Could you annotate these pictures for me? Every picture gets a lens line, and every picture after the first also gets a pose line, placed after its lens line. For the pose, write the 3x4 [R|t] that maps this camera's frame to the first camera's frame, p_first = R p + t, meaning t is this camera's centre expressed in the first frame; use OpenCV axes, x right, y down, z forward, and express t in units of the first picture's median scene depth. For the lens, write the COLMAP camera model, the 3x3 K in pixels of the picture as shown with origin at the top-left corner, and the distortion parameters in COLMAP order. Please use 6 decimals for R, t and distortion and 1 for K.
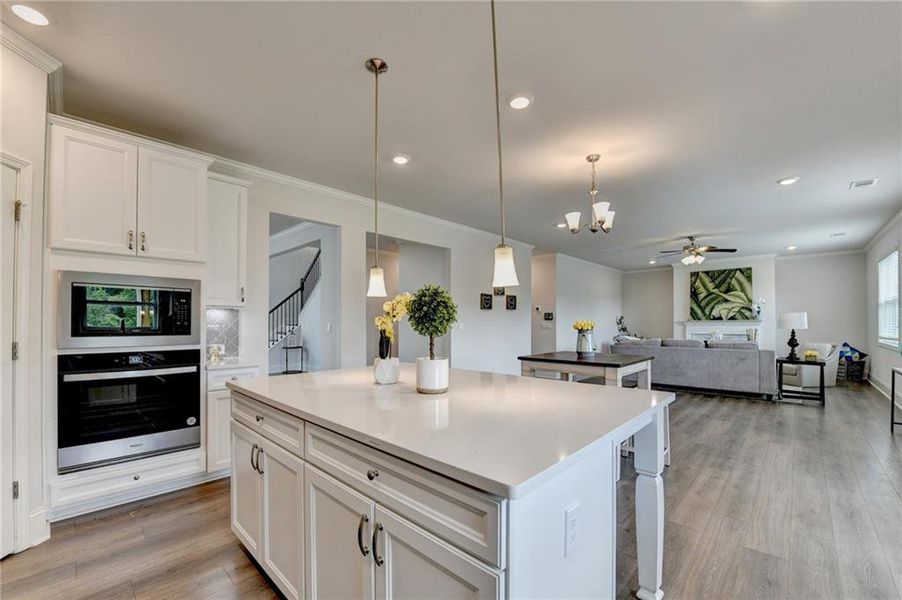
lens RADIAL K [[372.5, 0, 452.4], [0, 372.5, 319.2], [0, 0, 1]] dist [-0.011640, -0.003627]
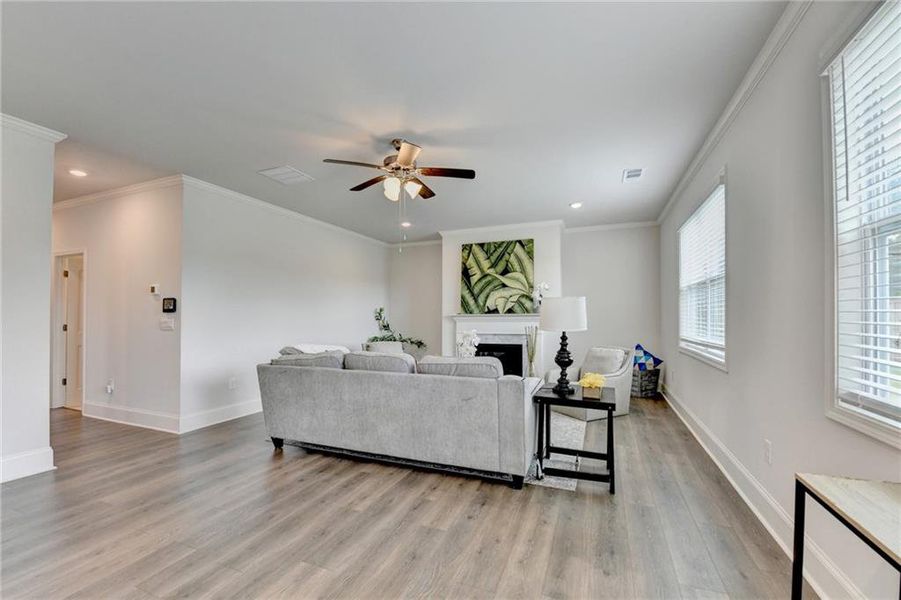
lens RADIAL K [[372.1, 0, 445.9], [0, 372.1, 311.2], [0, 0, 1]] dist [-0.011640, -0.003627]
pose [[0.935728, 0.004844, 0.352689, 0.408719], [-0.002721, 0.999975, -0.006516, 0.002833], [-0.352712, 0.005137, 0.935718, 0.399190]]
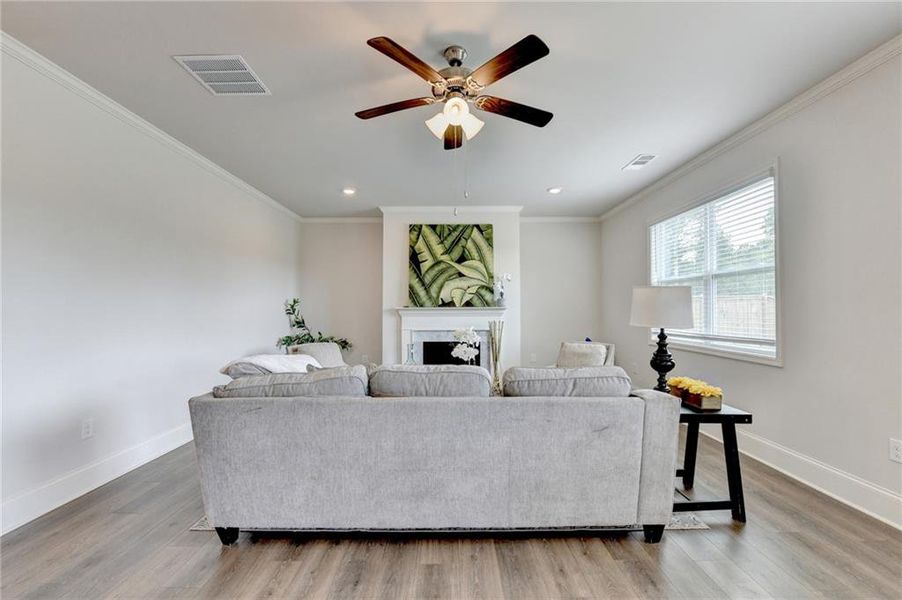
lens RADIAL K [[372.5, 0, 449.1], [0, 372.5, 300.5], [0, 0, 1]] dist [-0.011640, -0.003627]
pose [[0.733855, 0.017565, 0.679079, 0.323477], [-0.006170, 0.999797, -0.019194, 0.004123], [-0.679278, 0.009896, 0.733814, 0.584135]]
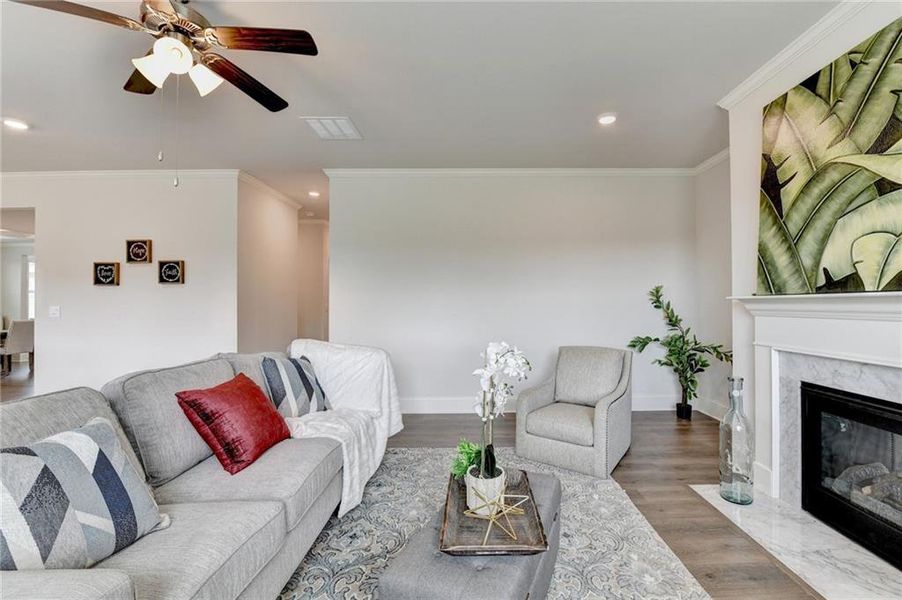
lens RADIAL K [[372.5, 0, 480.7], [0, 372.5, 294.4], [0, 0, 1]] dist [-0.011640, -0.003627]
pose [[0.693173, -0.017695, -0.720554, 0.760642], [0.010996, 0.999842, -0.013975, 0.004825], [0.720688, 0.001764, 0.693258, 0.752004]]
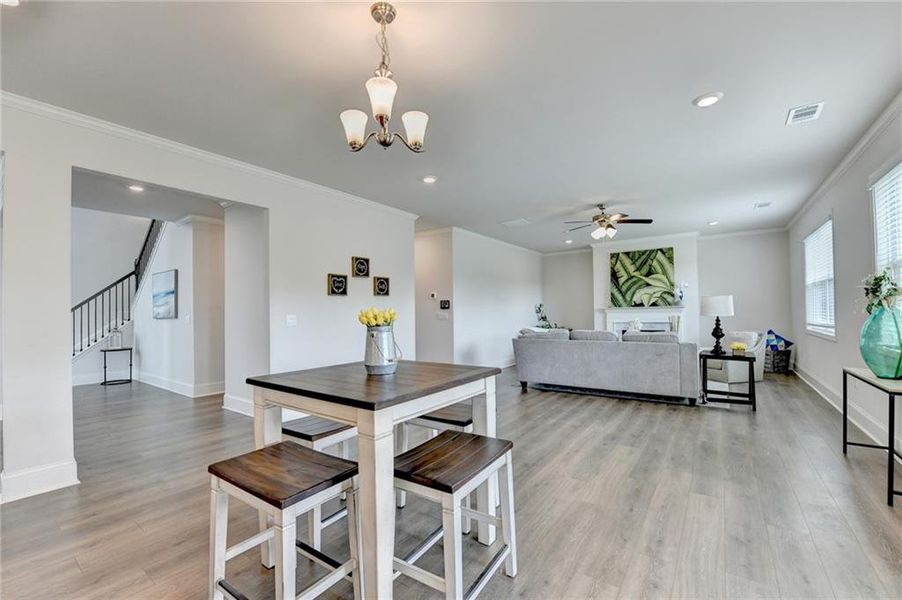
lens RADIAL K [[372.5, 0, 450.4], [0, 372.5, 304.0], [0, 0, 1]] dist [-0.011640, -0.003627]
pose [[0.992030, -0.010809, 0.125536, 0.160910], [0.012517, 0.999839, -0.012823, 0.001971], [-0.125377, 0.014292, 0.992006, 0.177033]]
